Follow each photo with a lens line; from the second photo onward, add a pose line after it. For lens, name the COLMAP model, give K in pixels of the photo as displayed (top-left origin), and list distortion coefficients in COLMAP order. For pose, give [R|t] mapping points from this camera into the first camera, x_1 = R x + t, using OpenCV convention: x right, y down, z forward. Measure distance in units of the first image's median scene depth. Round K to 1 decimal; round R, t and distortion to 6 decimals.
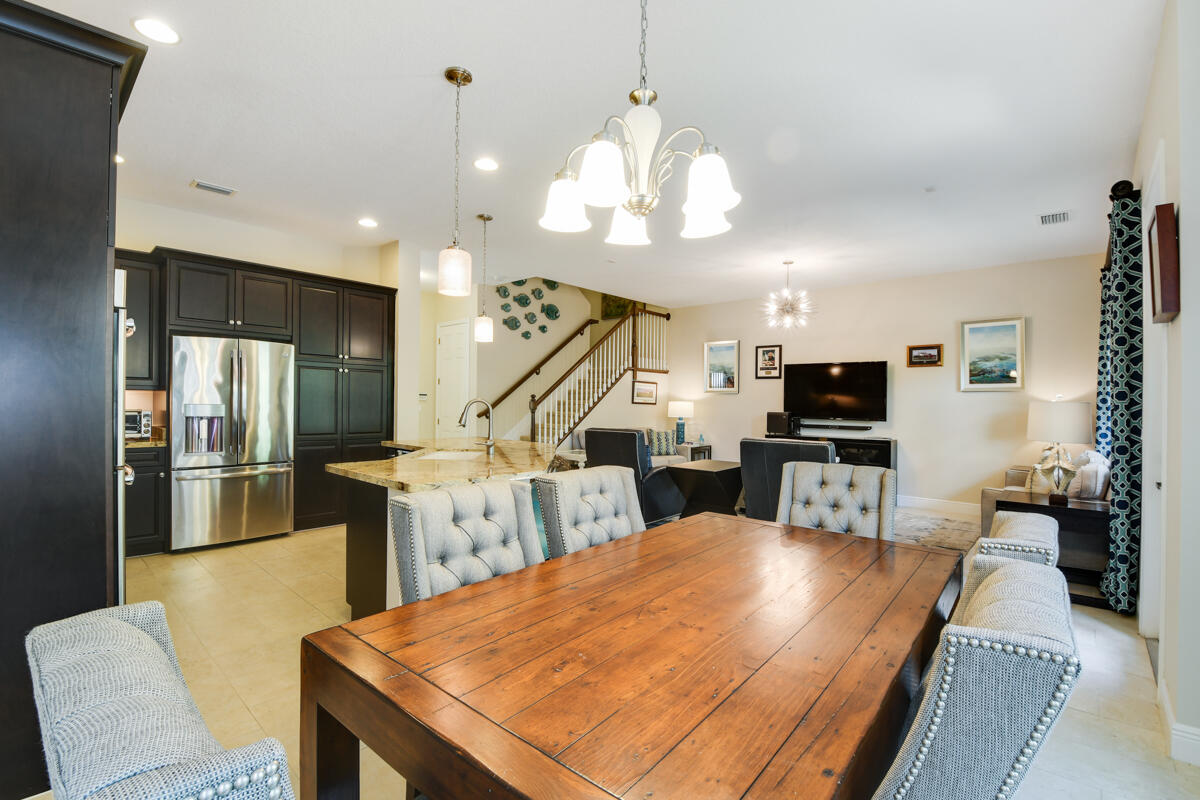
lens RADIAL K [[535.5, 0, 592.7], [0, 535.5, 403.4], [0, 0, 1]] dist [0.003365, -0.018722]
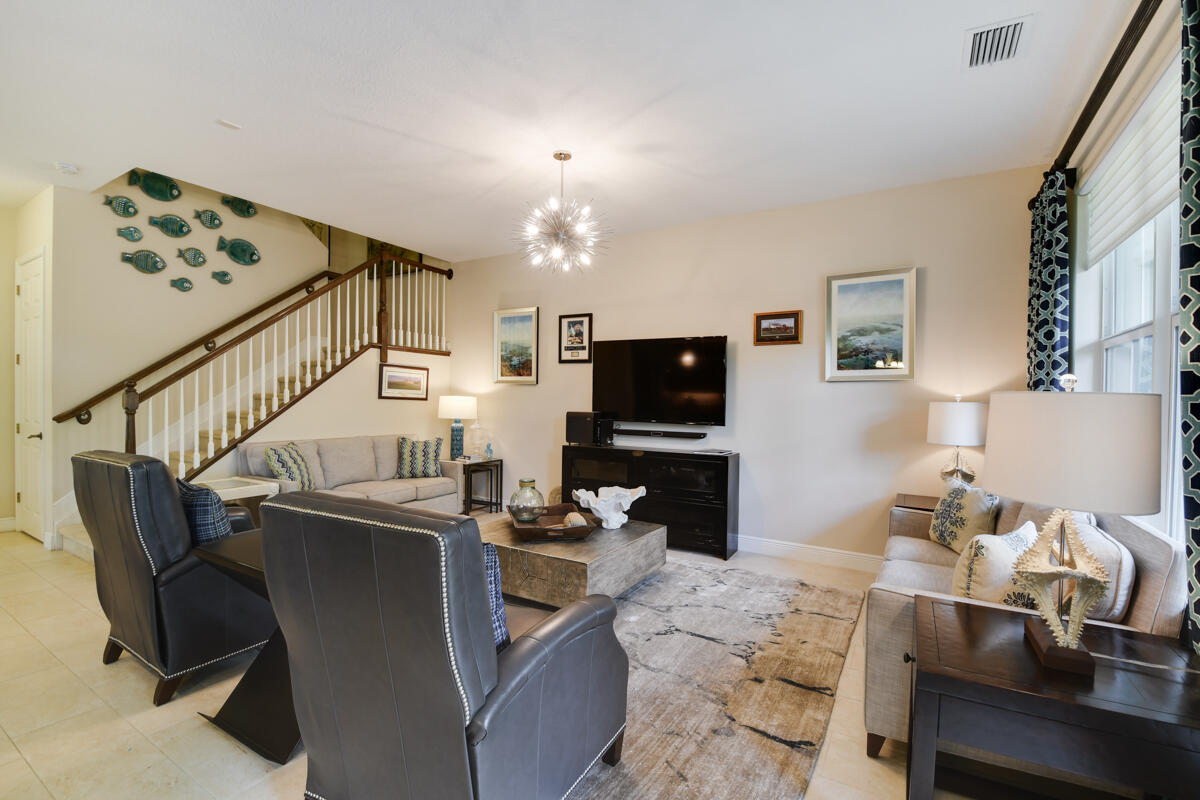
lens RADIAL K [[532.5, 0, 602.8], [0, 532.5, 414.7], [0, 0, 1]] dist [-0.000414, -0.018517]
pose [[0.978010, -0.003042, 0.208538, 0.220576], [-0.002941, 0.999593, 0.028375, 0.000883], [-0.208539, -0.028364, 0.977603, 0.322318]]
